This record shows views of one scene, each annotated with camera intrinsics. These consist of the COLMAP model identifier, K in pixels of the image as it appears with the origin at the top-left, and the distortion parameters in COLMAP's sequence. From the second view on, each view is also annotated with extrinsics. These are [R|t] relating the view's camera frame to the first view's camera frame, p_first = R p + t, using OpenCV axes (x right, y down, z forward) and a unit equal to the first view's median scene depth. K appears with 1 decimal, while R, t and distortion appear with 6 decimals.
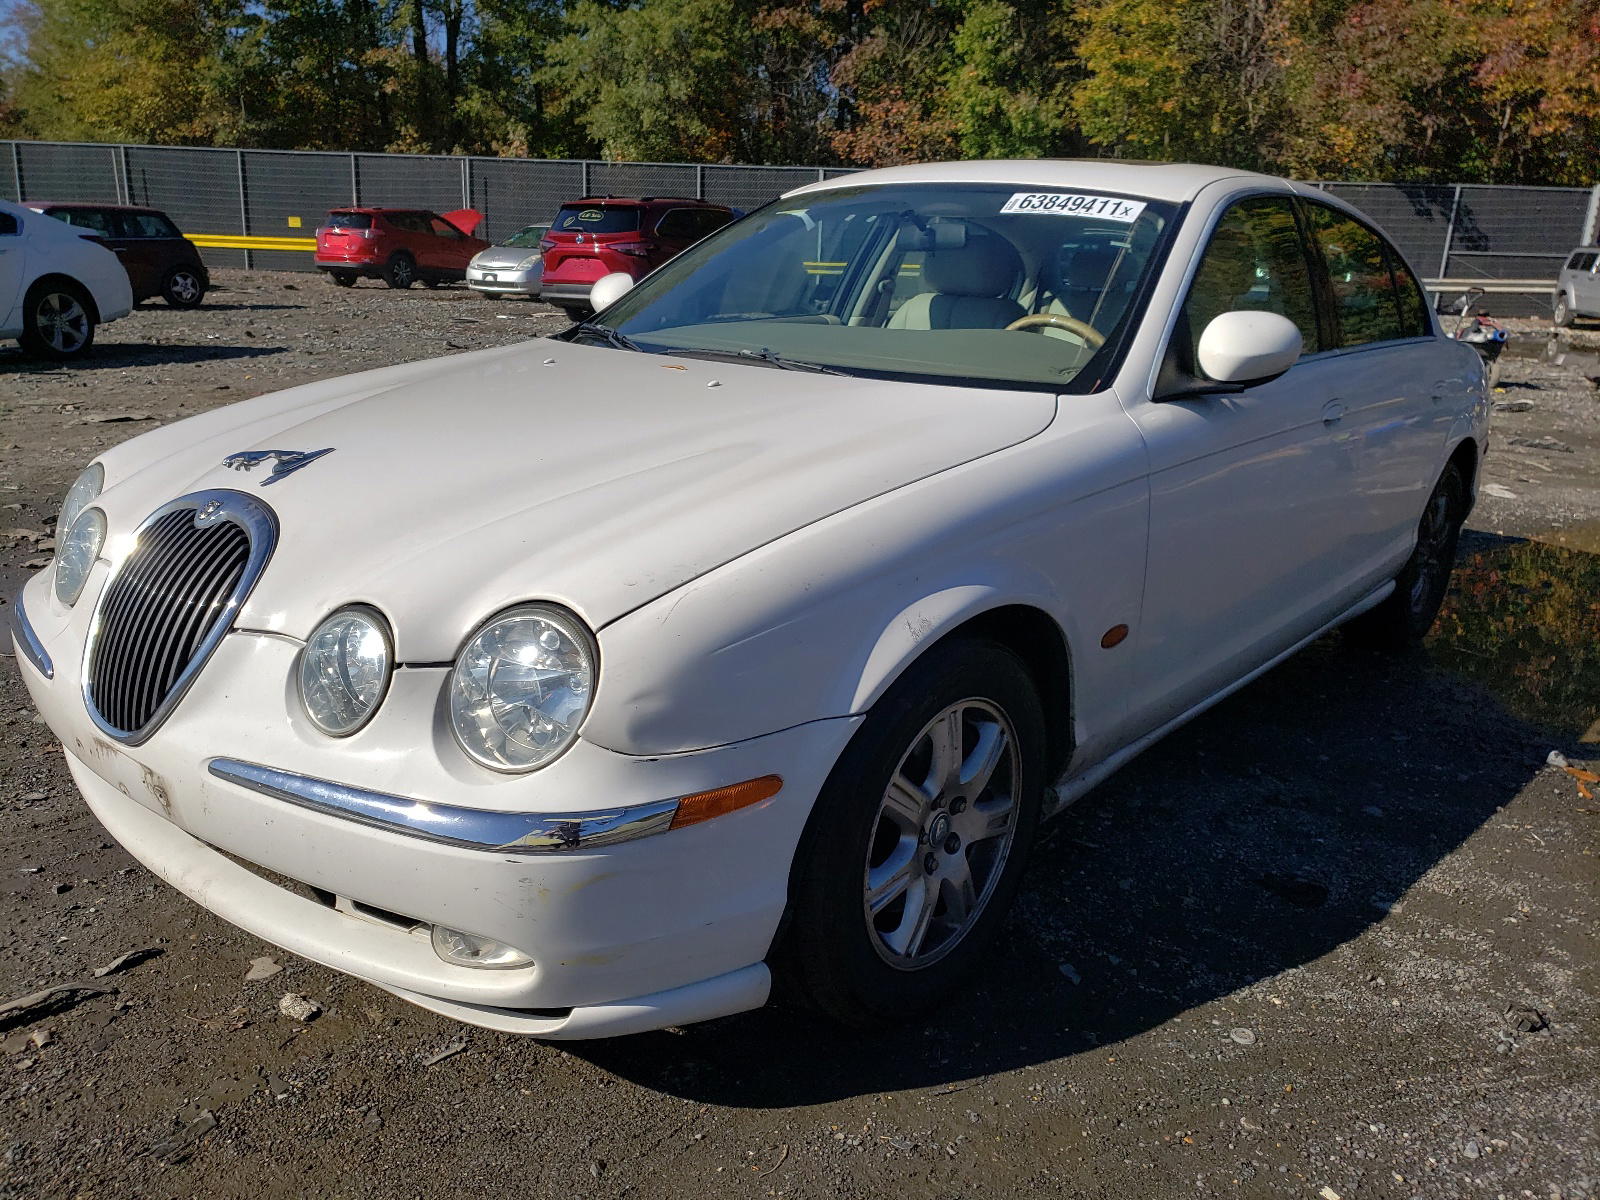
lens RADIAL K [[1296.2, 0, 768.9], [0, 1296.2, 602.2], [0, 0, 1]] dist [0.009810, 0.007194]
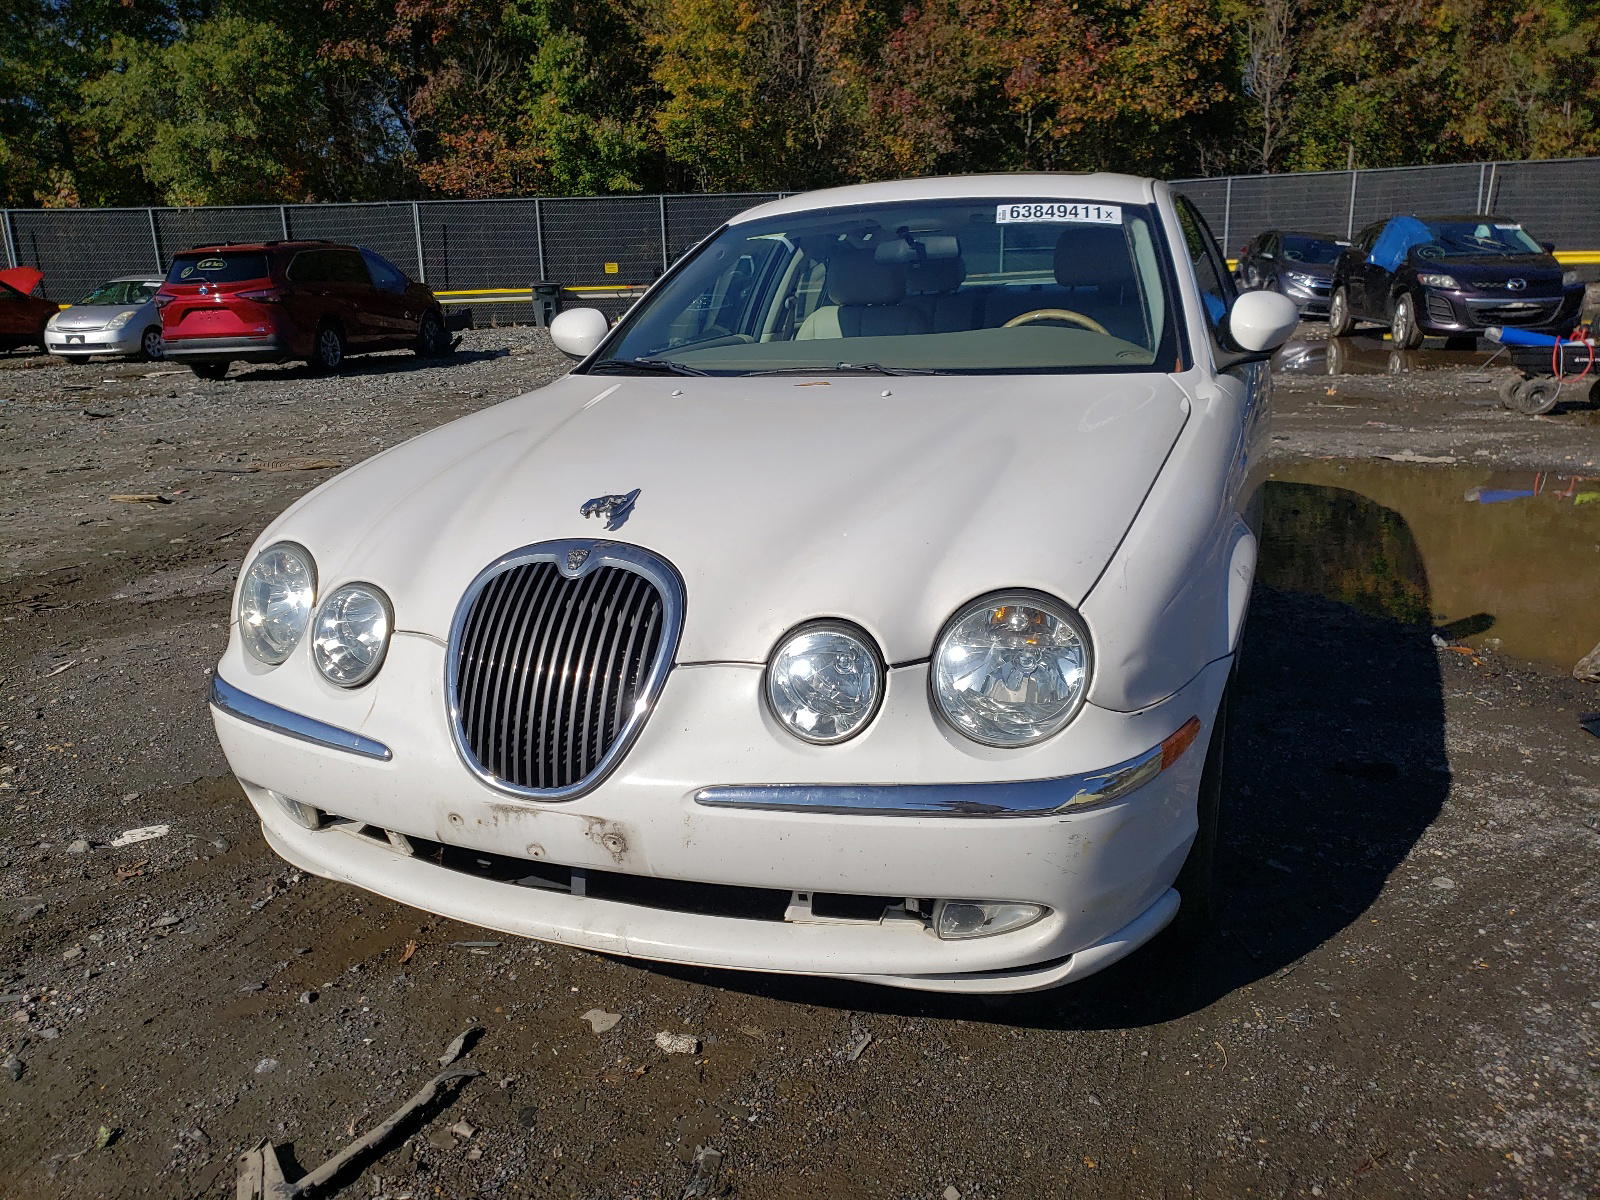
lens RADIAL K [[1296.2, 0, 768.9], [0, 1296.2, 602.2], [0, 0, 1]] dist [0.009810, 0.007194]
pose [[0.951371, -0.141208, 0.273778, -0.352401], [0.145901, 0.989294, 0.003253, -0.012323], [-0.271306, 0.036849, 0.961787, 0.000834]]
